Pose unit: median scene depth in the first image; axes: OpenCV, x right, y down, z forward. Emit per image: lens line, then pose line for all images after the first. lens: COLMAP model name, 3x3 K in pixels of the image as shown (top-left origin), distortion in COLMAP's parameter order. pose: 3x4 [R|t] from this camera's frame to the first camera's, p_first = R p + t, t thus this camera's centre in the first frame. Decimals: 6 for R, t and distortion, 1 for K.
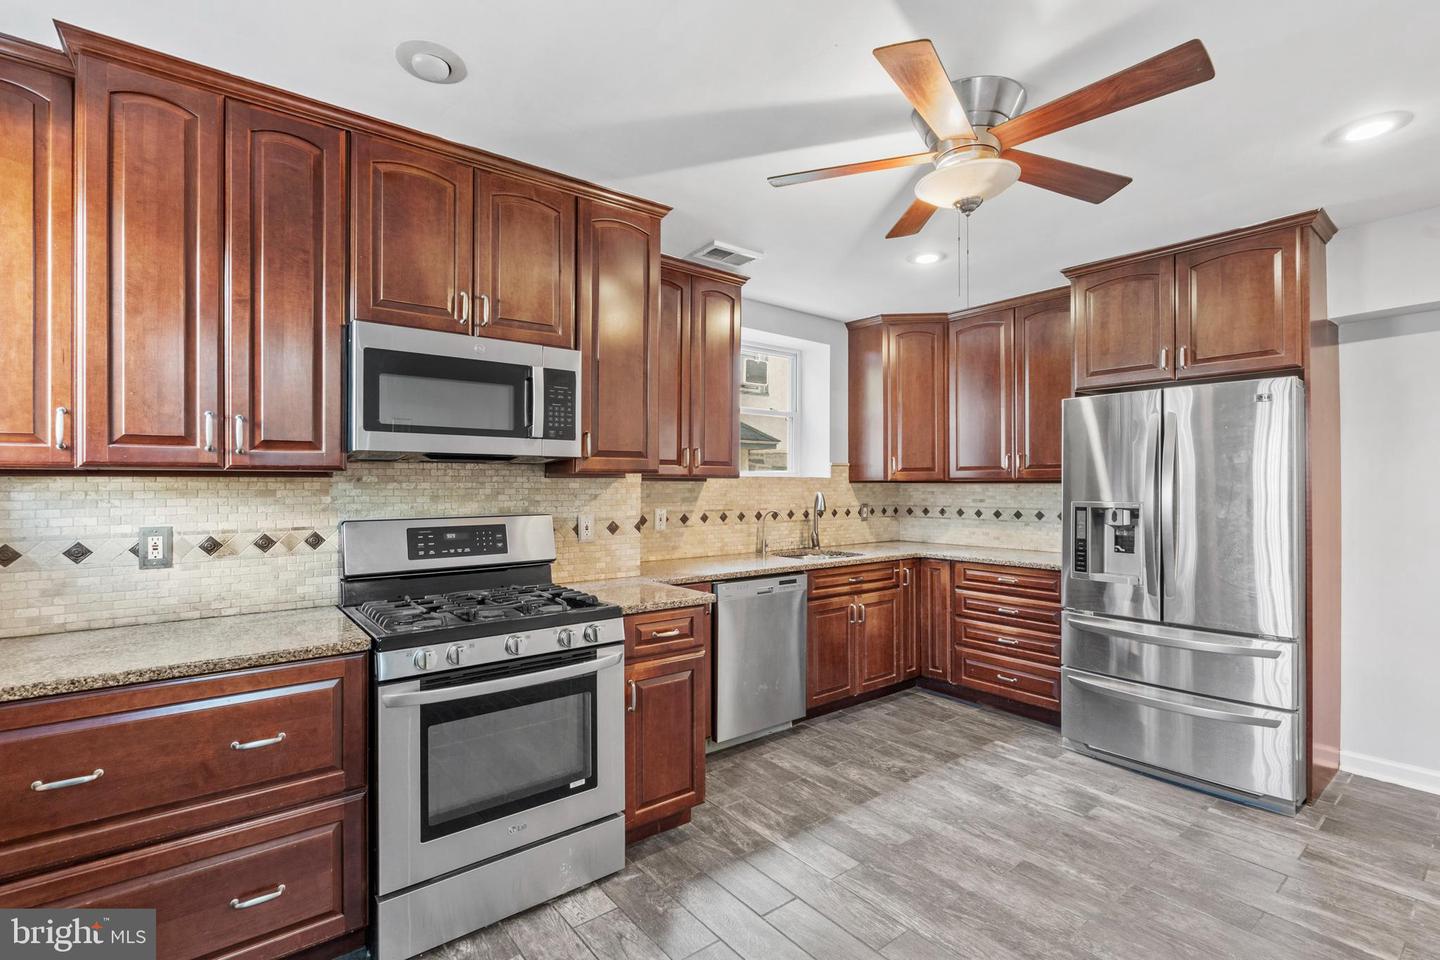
lens RADIAL K [[662.6, 0, 718.2], [0, 662.6, 484.7], [0, 0, 1]] dist [-0.002701, 0.000944]
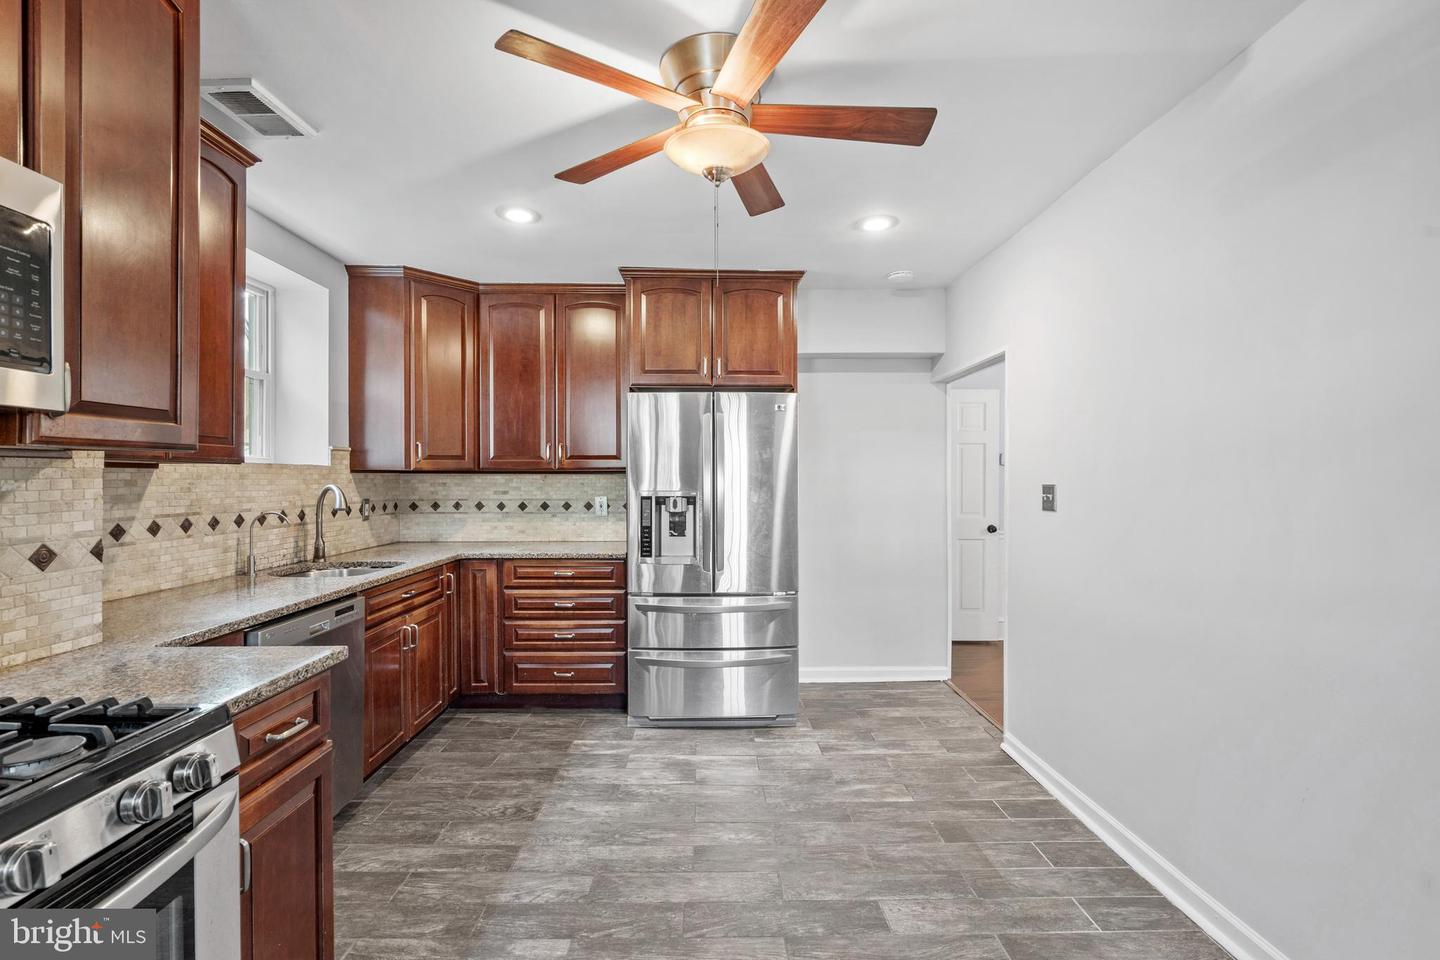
lens RADIAL K [[662.6, 0, 718.2], [0, 662.6, 484.7], [0, 0, 1]] dist [-0.002701, 0.000944]
pose [[0.604117, -0.008357, 0.796852, -0.237979], [-0.000775, 0.999938, 0.011074, 0.003674], [-0.796895, -0.007308, 0.604073, 0.275391]]
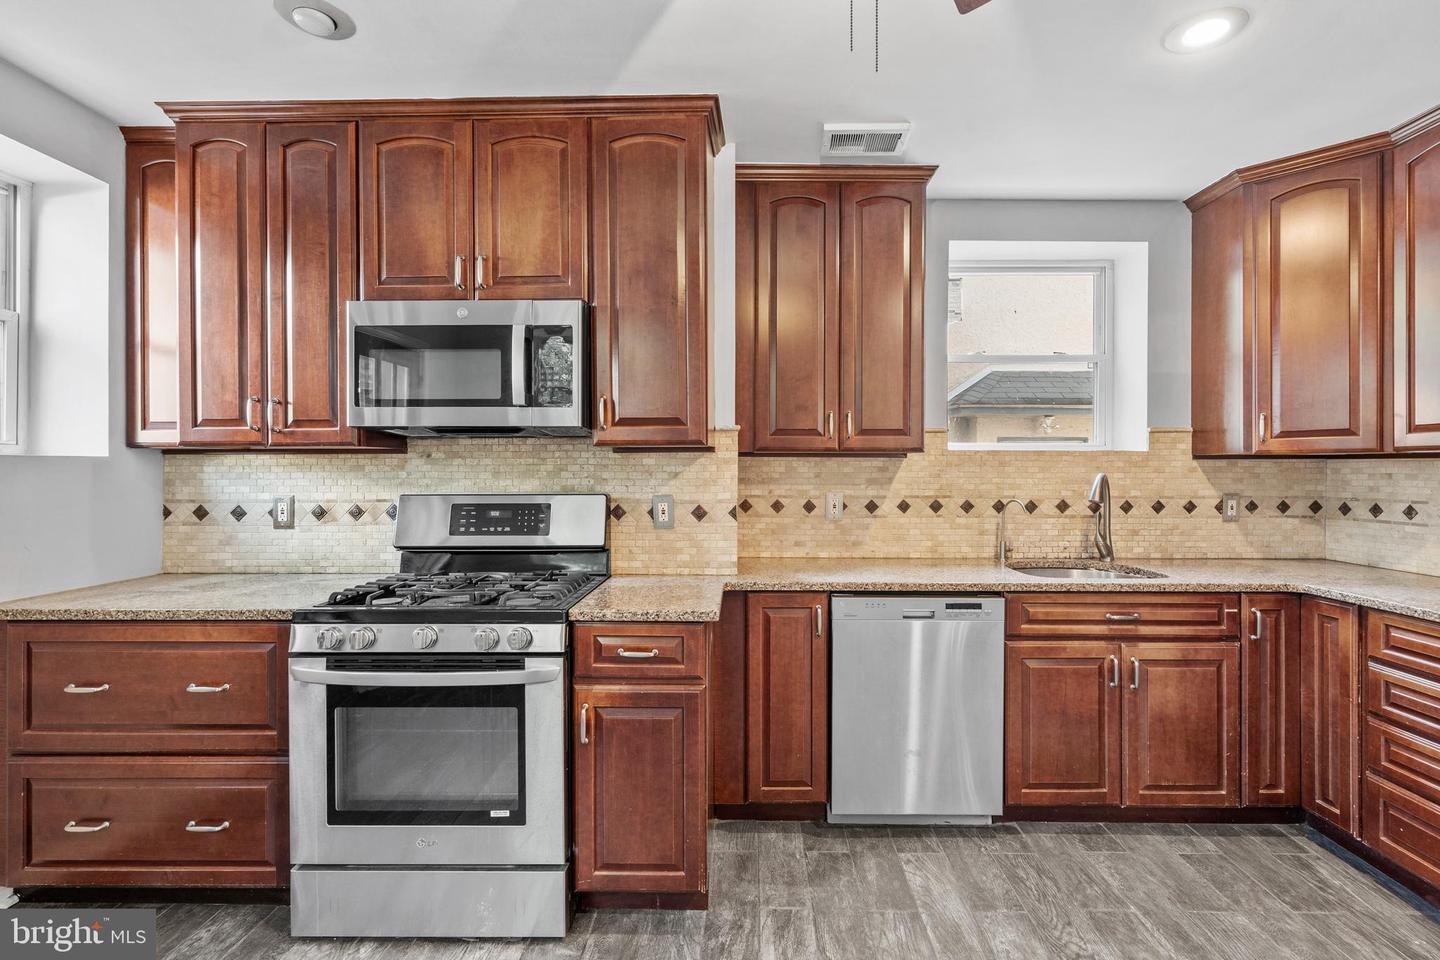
lens RADIAL K [[672.3, 0, 739.1], [0, 672.3, 472.9], [0, 0, 1]] dist [-0.000643, 0.000376]
pose [[0.780472, 0.005159, -0.625170, 0.383277], [-0.000490, 0.999971, 0.007639, 0.008384], [0.625191, -0.005656, 0.780451, 0.363072]]
